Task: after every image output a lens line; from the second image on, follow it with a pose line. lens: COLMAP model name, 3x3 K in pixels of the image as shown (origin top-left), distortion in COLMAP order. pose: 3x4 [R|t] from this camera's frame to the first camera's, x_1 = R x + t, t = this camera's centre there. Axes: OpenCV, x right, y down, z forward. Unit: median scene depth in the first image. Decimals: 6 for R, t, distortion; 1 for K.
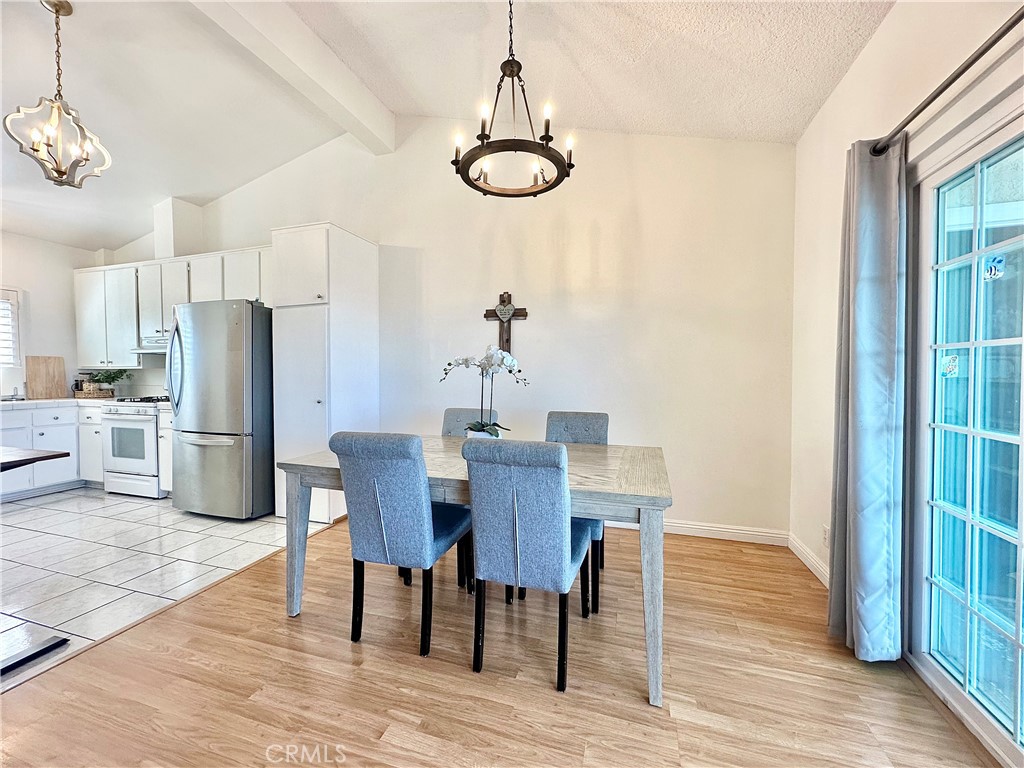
lens RADIAL K [[407.6, 0, 516.7], [0, 407.6, 384.1], [0, 0, 1]] dist [-0.008852, 0.001425]
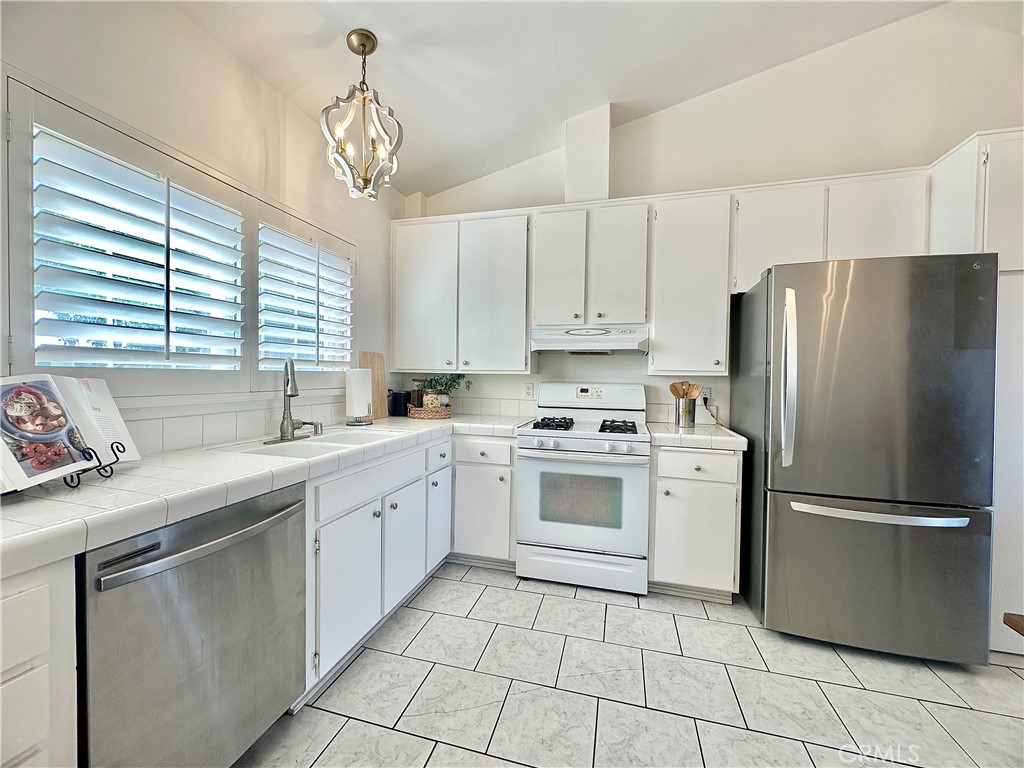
lens RADIAL K [[407.6, 0, 509.0], [0, 407.6, 384.4], [0, 0, 1]] dist [-0.008852, 0.001425]
pose [[0.999476, 0.015399, 0.028475, -1.041146], [-0.015183, 0.999854, -0.007801, -0.017721], [-0.028591, 0.007364, 0.999564, 0.382385]]
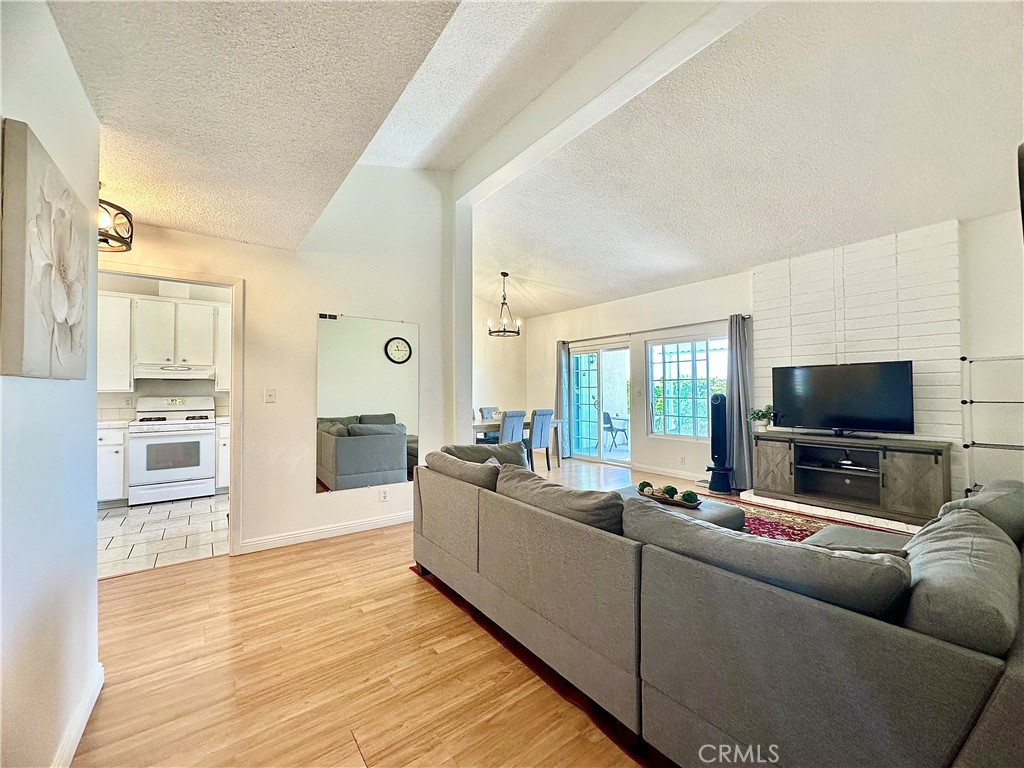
lens RADIAL K [[407.6, 0, 510.4], [0, 407.6, 383.5], [0, 0, 1]] dist [-0.008852, 0.001425]
pose [[0.580356, 0.014851, 0.814228, -1.299592], [0.031948, 0.998649, -0.040986, 0.016011], [-0.813736, 0.049799, 0.579097, -0.465662]]
